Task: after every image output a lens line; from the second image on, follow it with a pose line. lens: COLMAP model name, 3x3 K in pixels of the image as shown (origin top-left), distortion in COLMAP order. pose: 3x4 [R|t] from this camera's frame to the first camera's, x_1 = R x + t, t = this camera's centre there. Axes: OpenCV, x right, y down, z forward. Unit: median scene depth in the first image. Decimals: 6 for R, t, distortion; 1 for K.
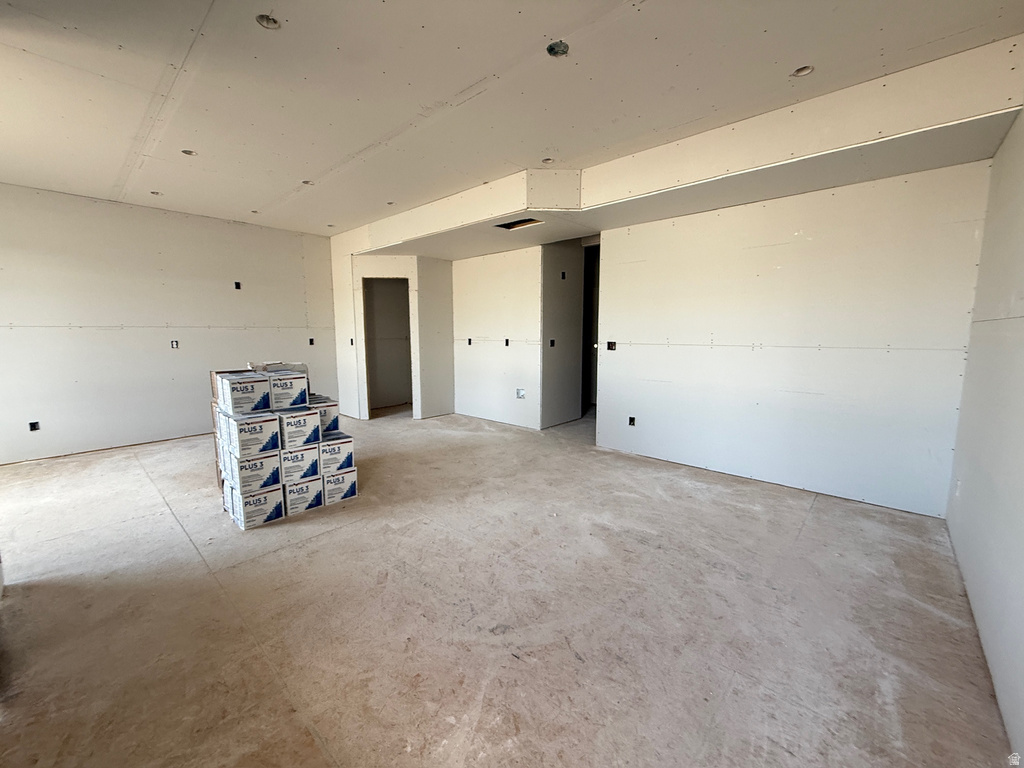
lens RADIAL K [[409.6, 0, 505.8], [0, 409.6, 383.8], [0, 0, 1]] dist [-0.000182, -0.000091]
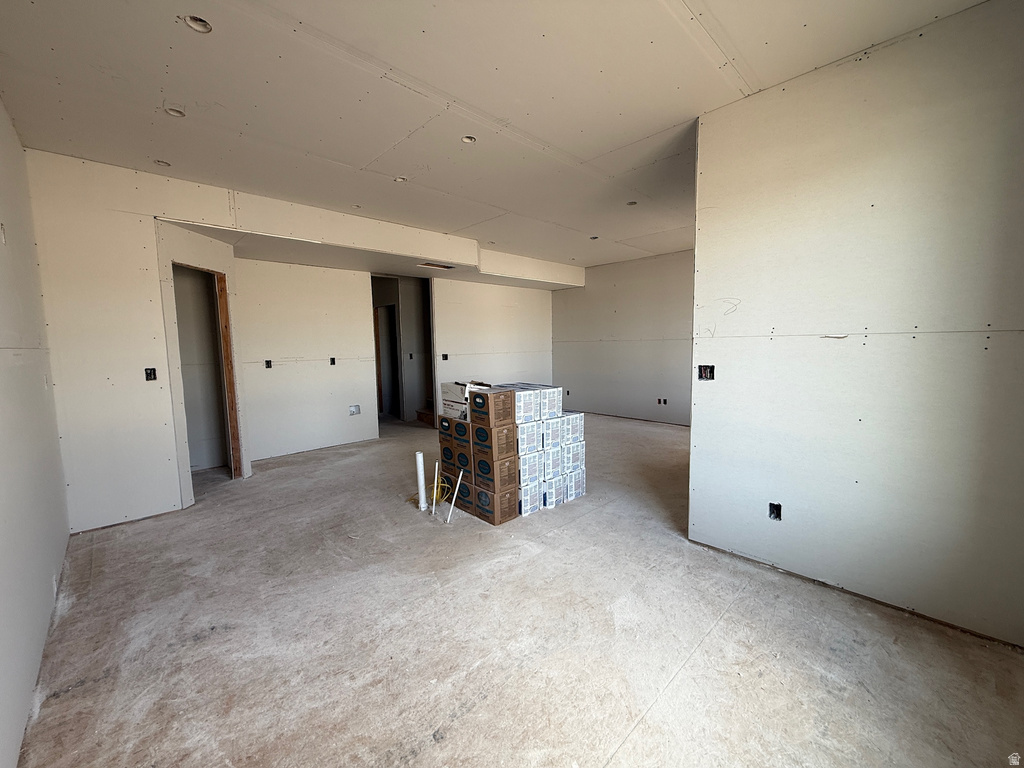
lens RADIAL K [[409.6, 0, 505.8], [0, 409.6, 383.8], [0, 0, 1]] dist [-0.000182, -0.000091]
pose [[0.076266, -0.095857, 0.992469, -1.177934], [0.147596, 0.985488, 0.083841, -0.087630], [-0.986103, 0.140090, 0.089308, 0.656029]]
